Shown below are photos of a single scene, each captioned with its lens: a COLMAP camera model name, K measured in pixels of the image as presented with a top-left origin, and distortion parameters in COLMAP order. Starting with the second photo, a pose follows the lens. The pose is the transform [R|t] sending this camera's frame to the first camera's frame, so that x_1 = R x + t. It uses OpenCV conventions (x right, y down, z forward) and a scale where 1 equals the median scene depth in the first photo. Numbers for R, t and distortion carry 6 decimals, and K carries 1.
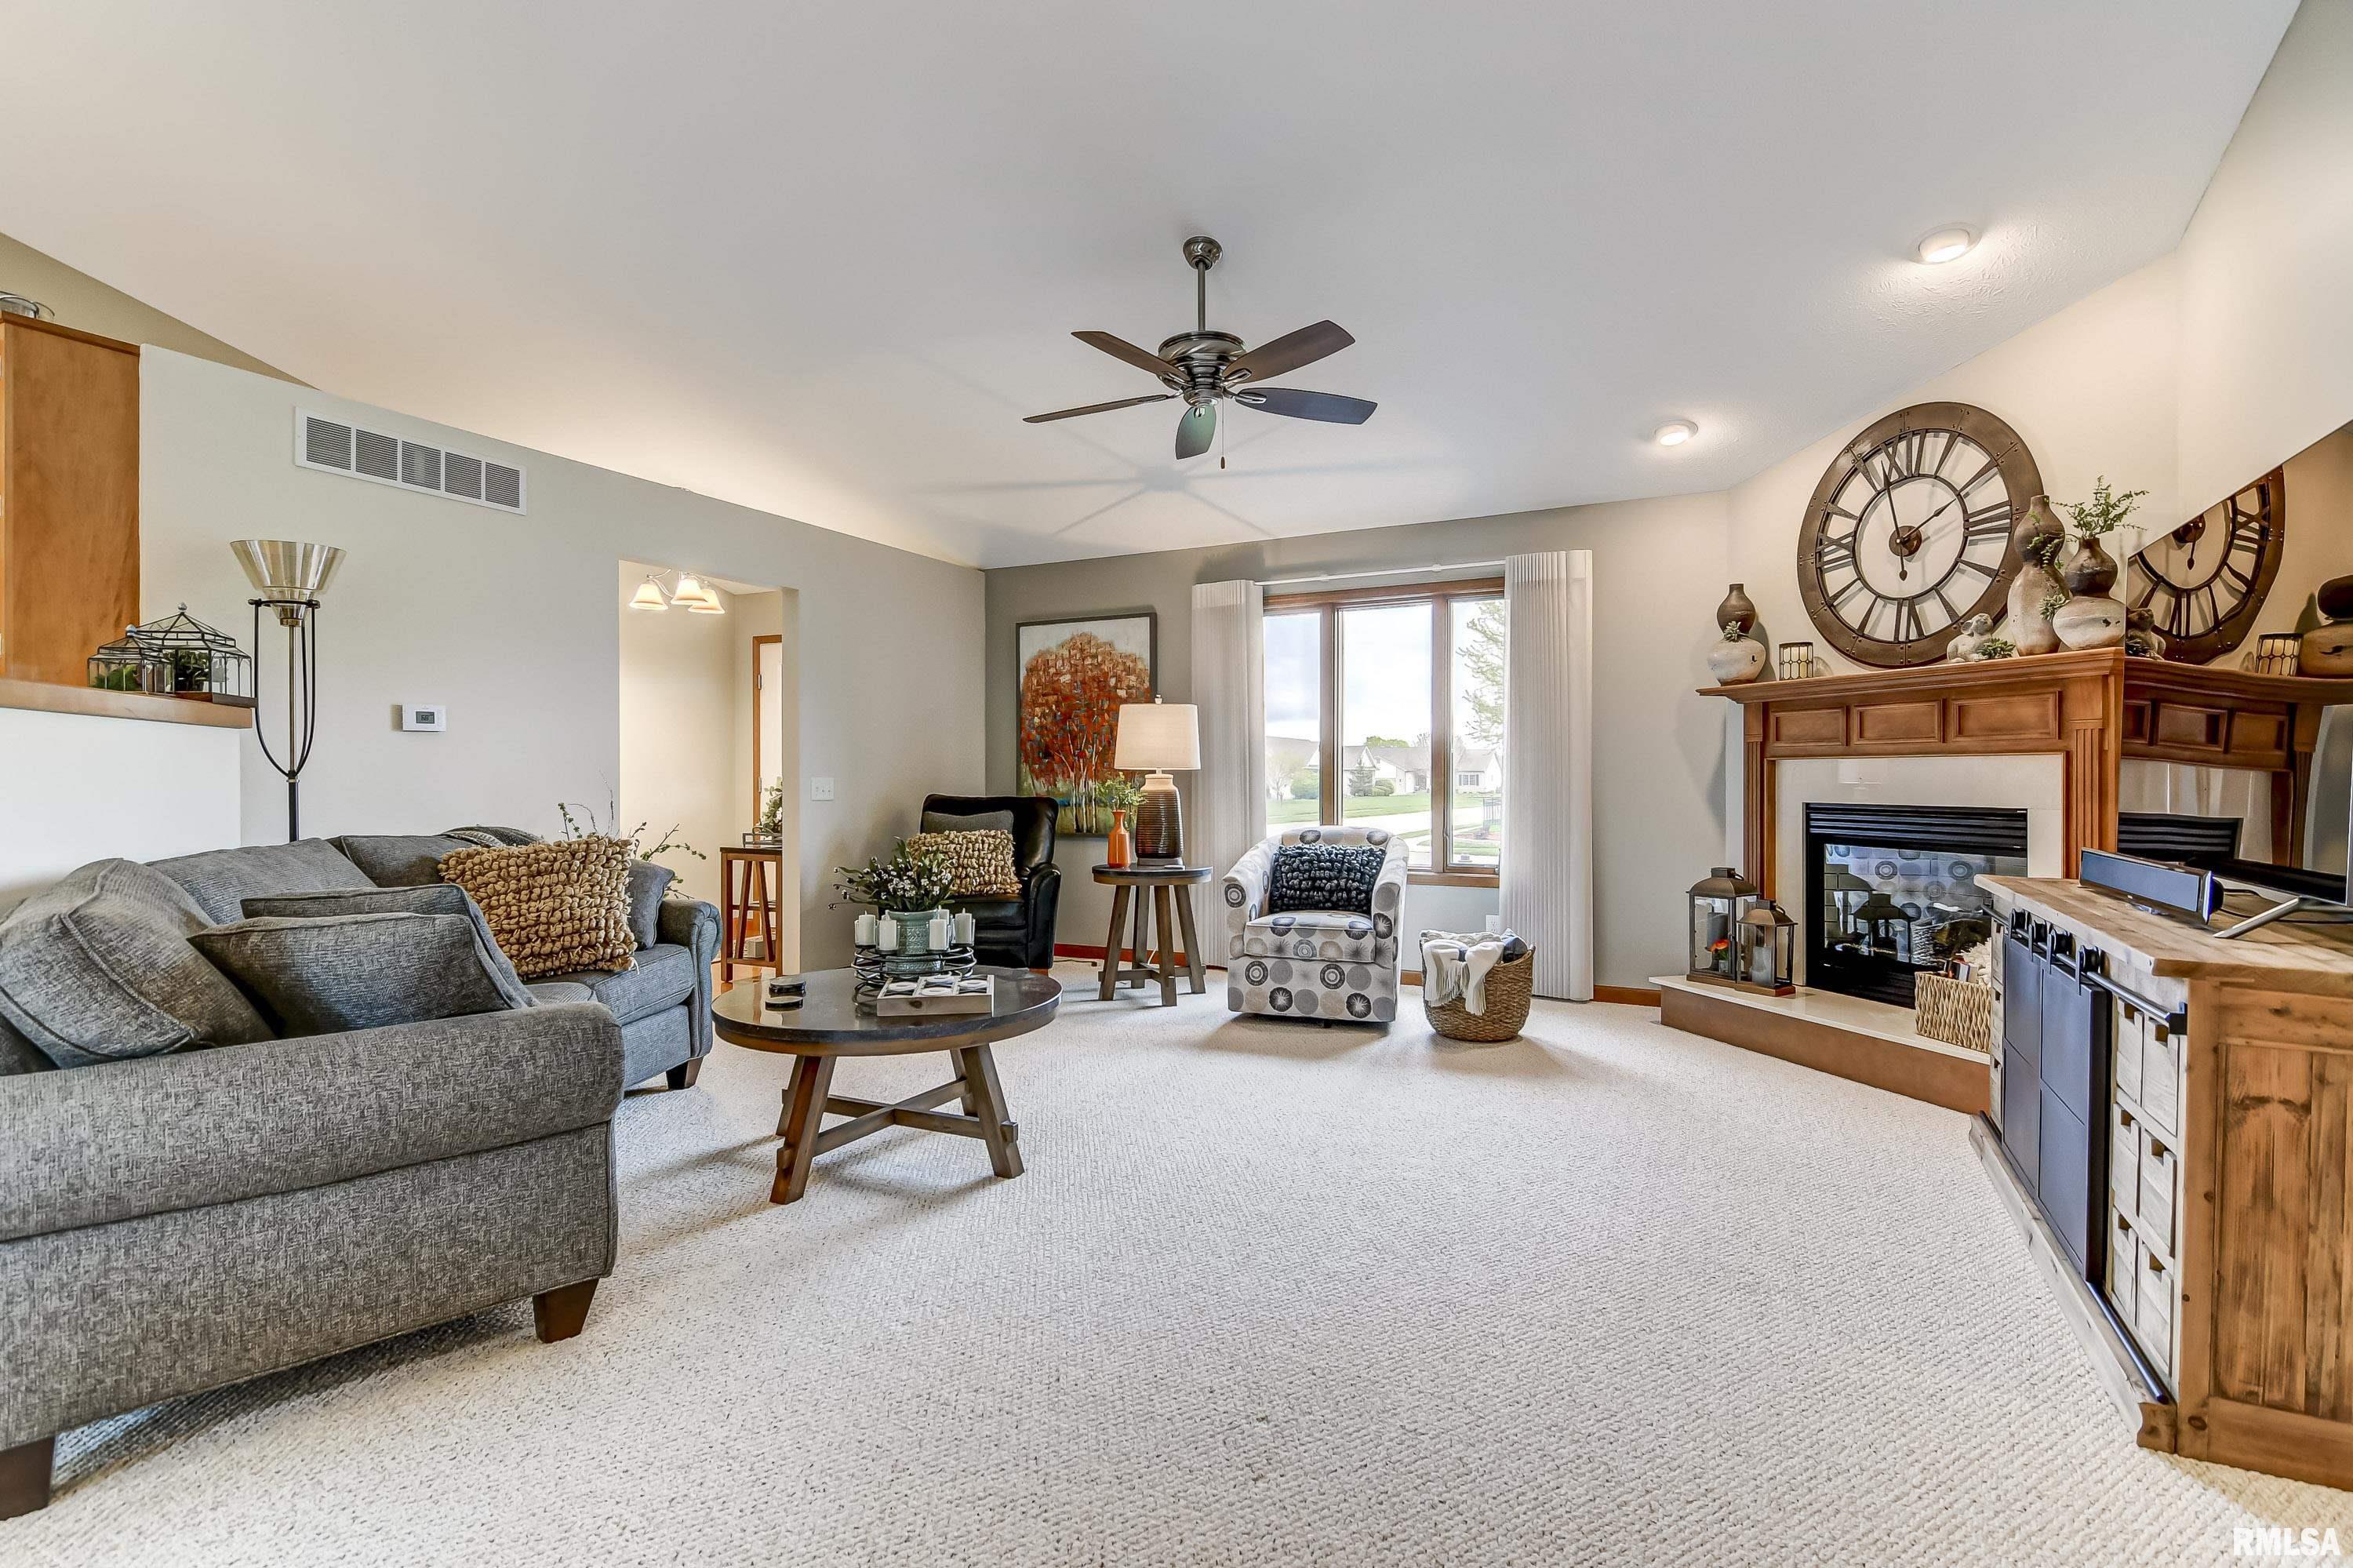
lens RADIAL K [[1125.8, 0, 1168.1], [0, 1125.8, 792.8], [0, 0, 1]] dist [0.011229, -0.010170]
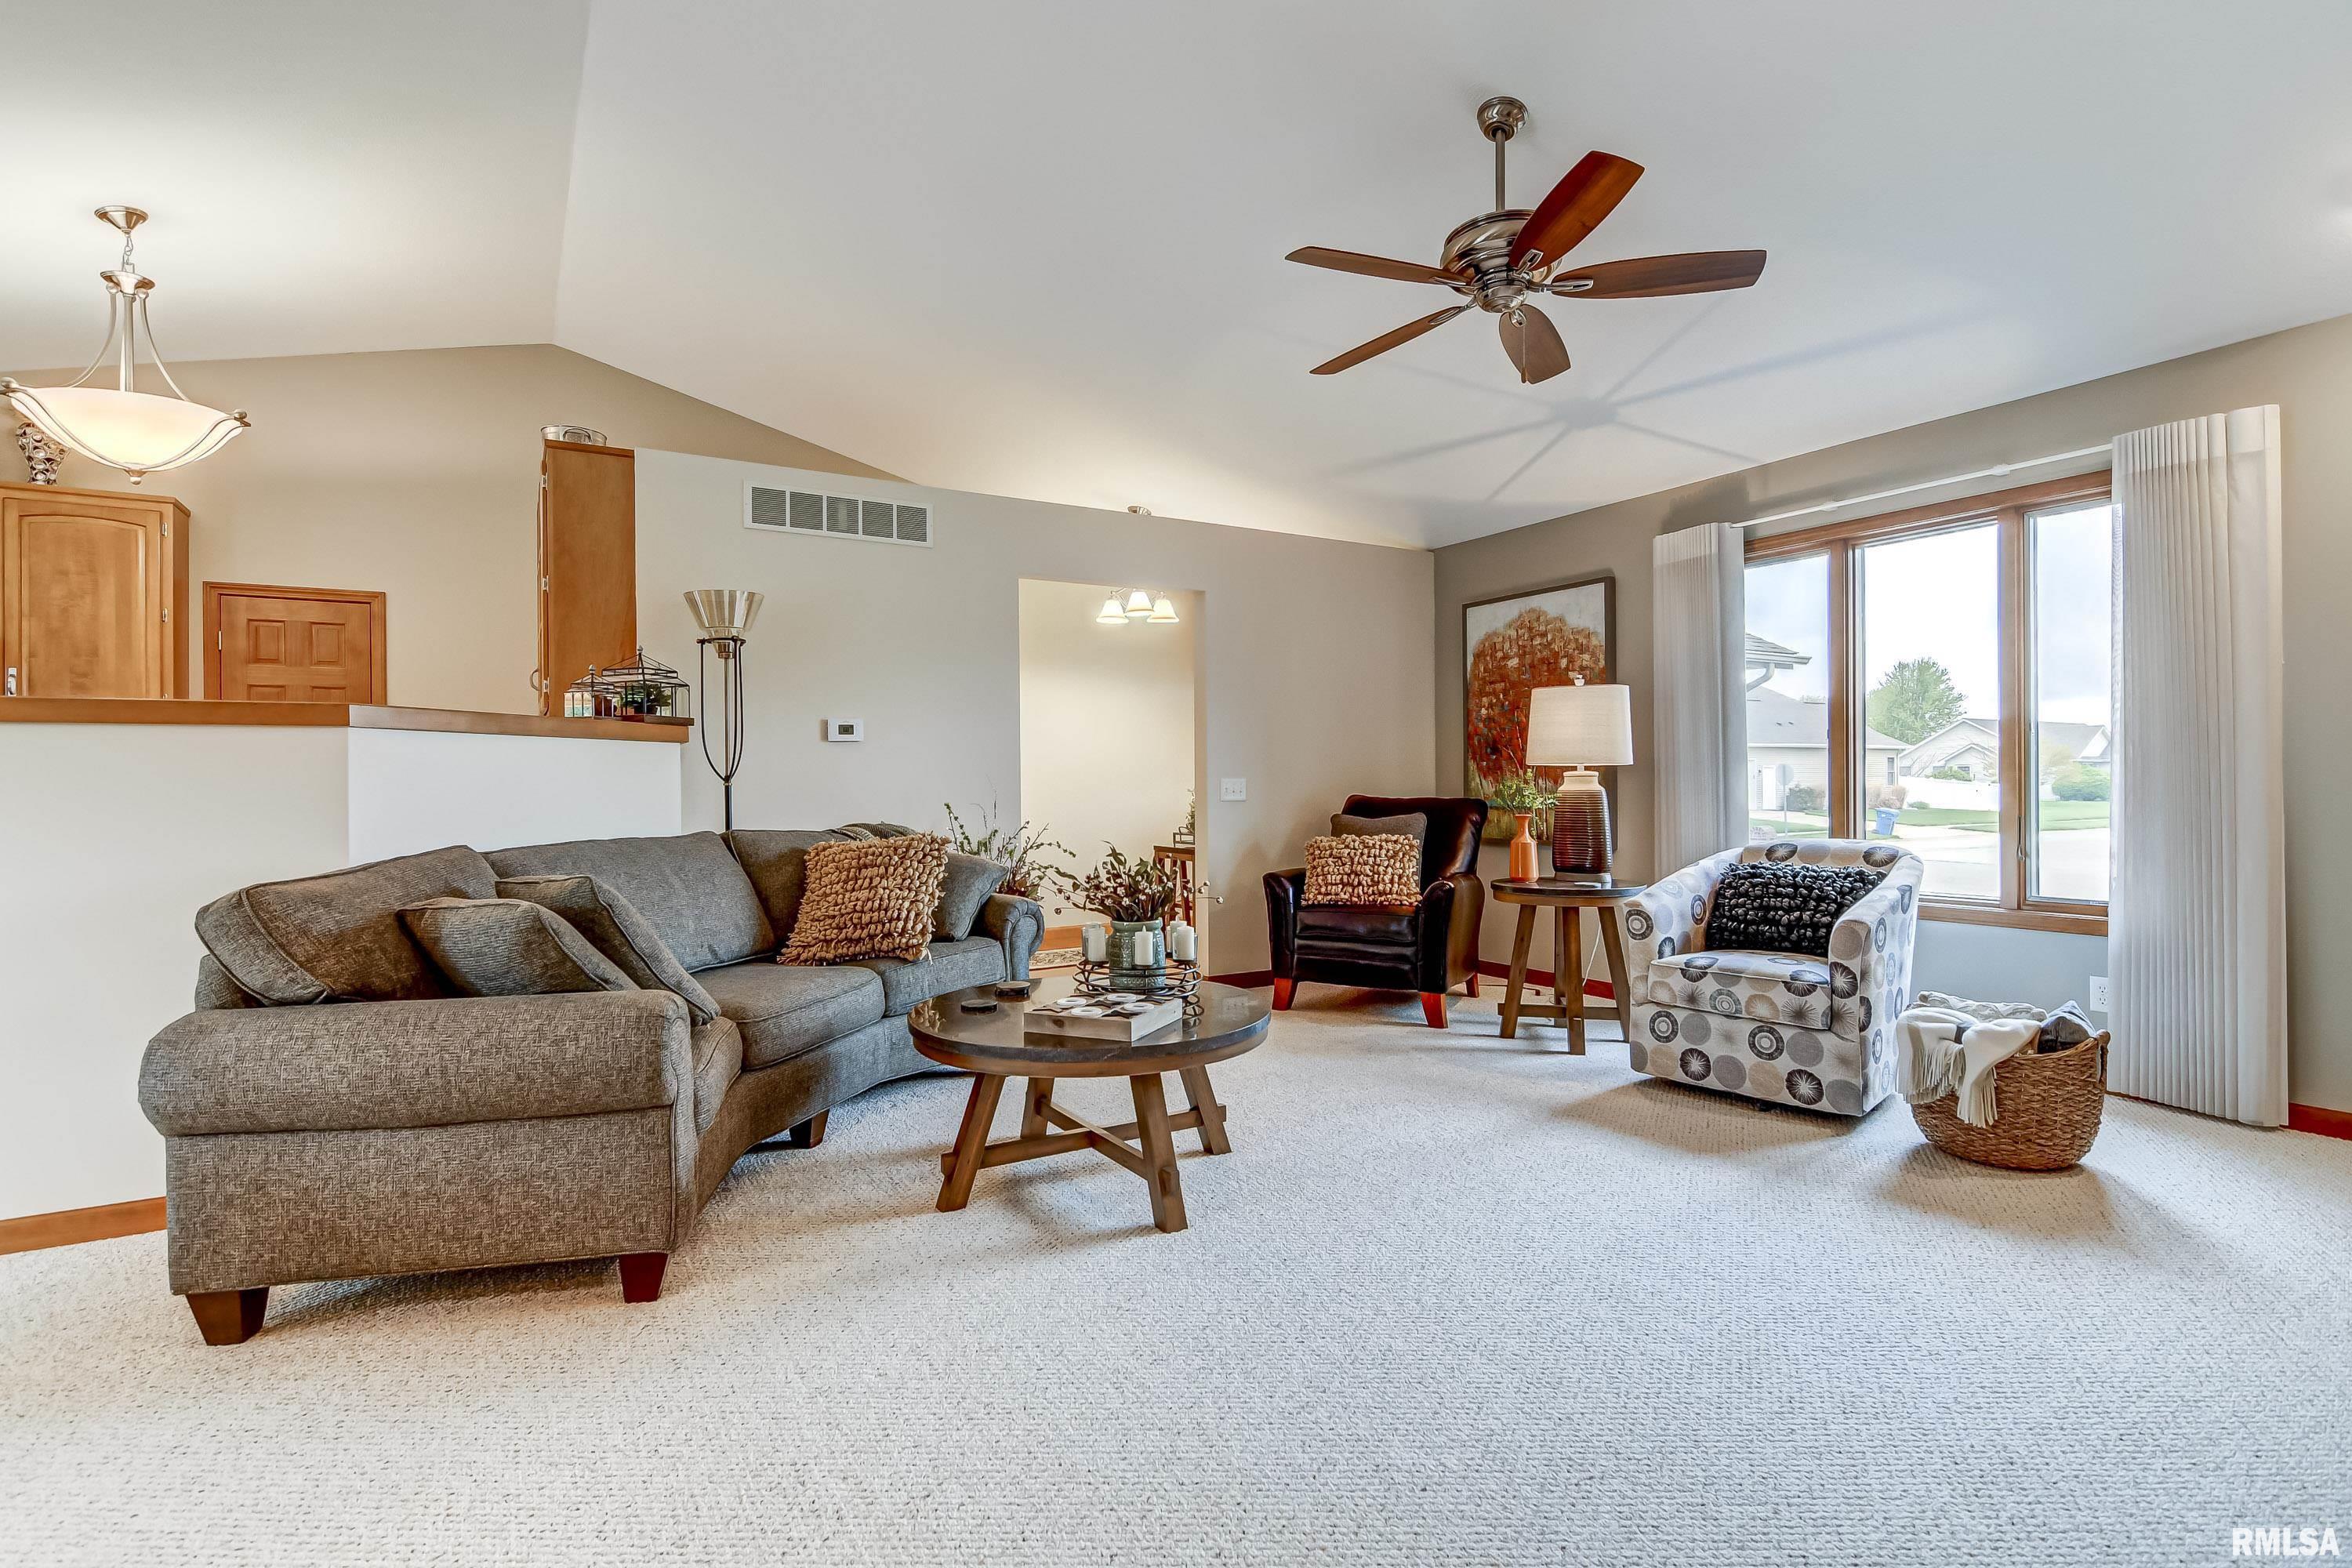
lens RADIAL K [[1125.3, 0, 1165.3], [0, 1125.3, 790.8], [0, 0, 1]] dist [0.011229, -0.010170]
pose [[0.843767, -0.000945, -0.536709, 0.234159], [0.000142, 0.999999, -0.001537, -0.001125], [0.536710, 0.001220, 0.843766, 0.180964]]
